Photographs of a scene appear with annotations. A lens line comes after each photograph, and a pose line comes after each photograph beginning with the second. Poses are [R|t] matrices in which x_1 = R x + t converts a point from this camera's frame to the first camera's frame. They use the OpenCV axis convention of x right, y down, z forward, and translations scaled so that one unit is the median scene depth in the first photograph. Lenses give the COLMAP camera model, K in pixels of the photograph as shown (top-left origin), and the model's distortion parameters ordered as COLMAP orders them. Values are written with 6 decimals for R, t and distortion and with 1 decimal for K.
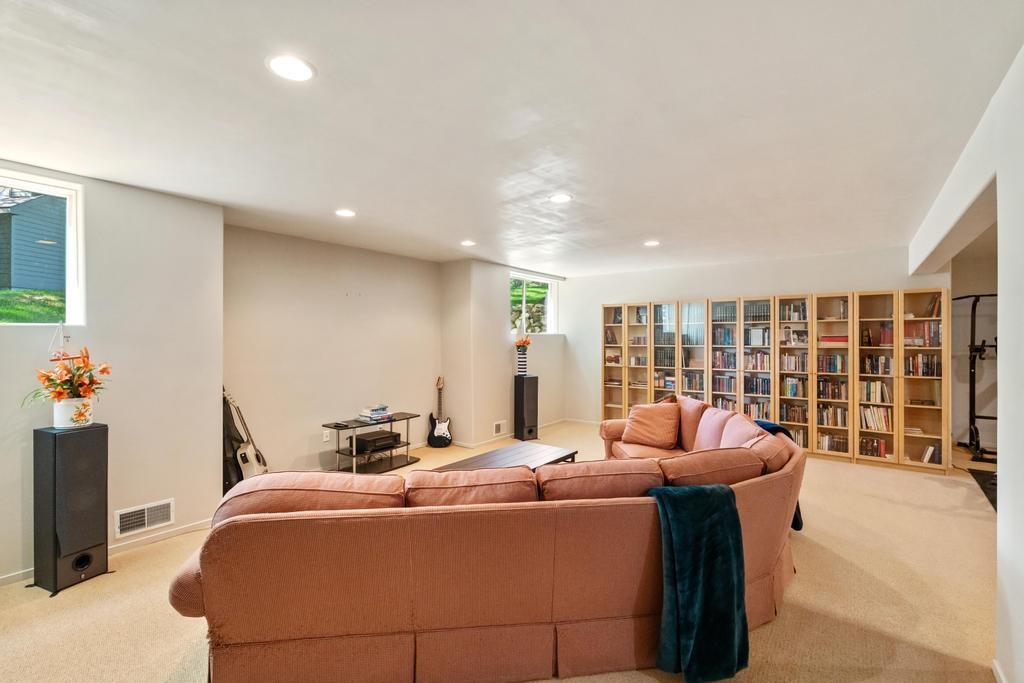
lens RADIAL K [[459.6, 0, 512.0], [0, 459.6, 341.5], [0, 0, 1]] dist [-0.002572, 0.000097]
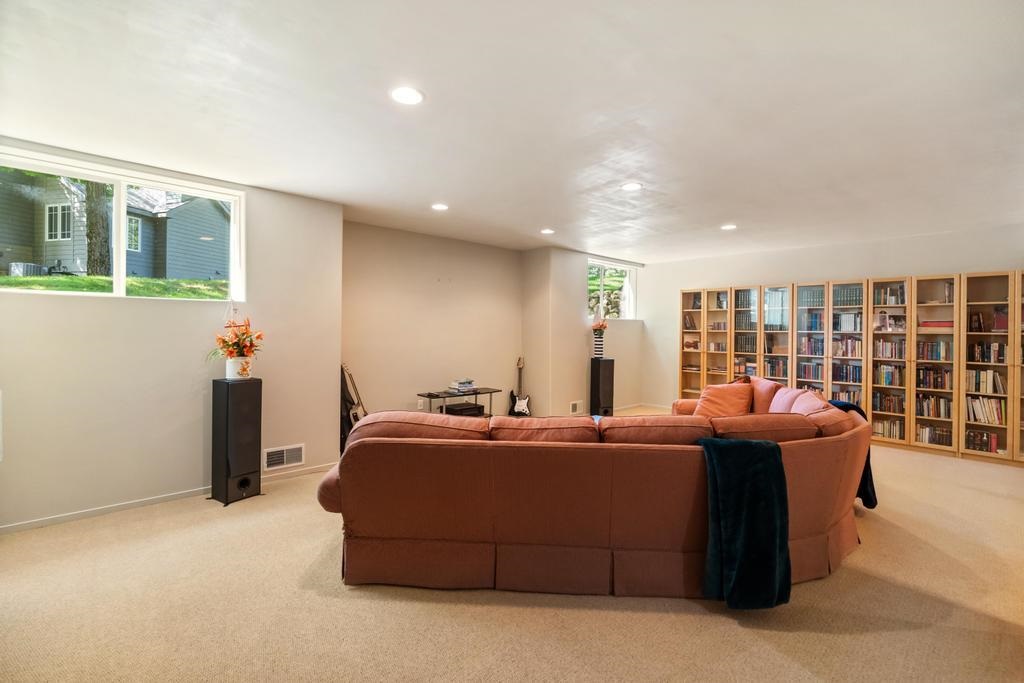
lens RADIAL K [[462.7, 0, 514.7], [0, 462.7, 333.6], [0, 0, 1]] dist [0.000044, -0.000068]
pose [[0.985324, 0.012085, -0.170268, 0.016260], [-0.011983, 0.999927, 0.001625, 0.023903], [0.170275, 0.000440, 0.985396, -0.080259]]
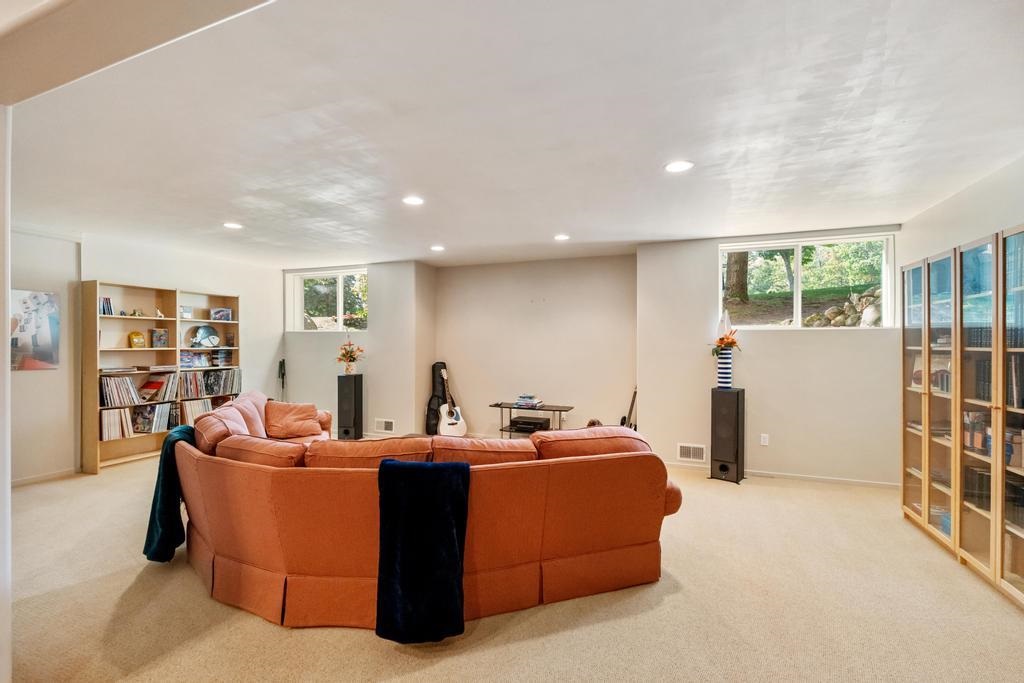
lens RADIAL K [[452.9, 0, 512.6], [0, 452.9, 346.2], [0, 0, 1]] dist [-0.002544, -0.000069]
pose [[0.253375, 0.007308, -0.967340, 0.781684], [-0.009642, 0.999941, 0.005029, 0.011076], [0.967320, 0.008053, 0.253431, 0.635050]]
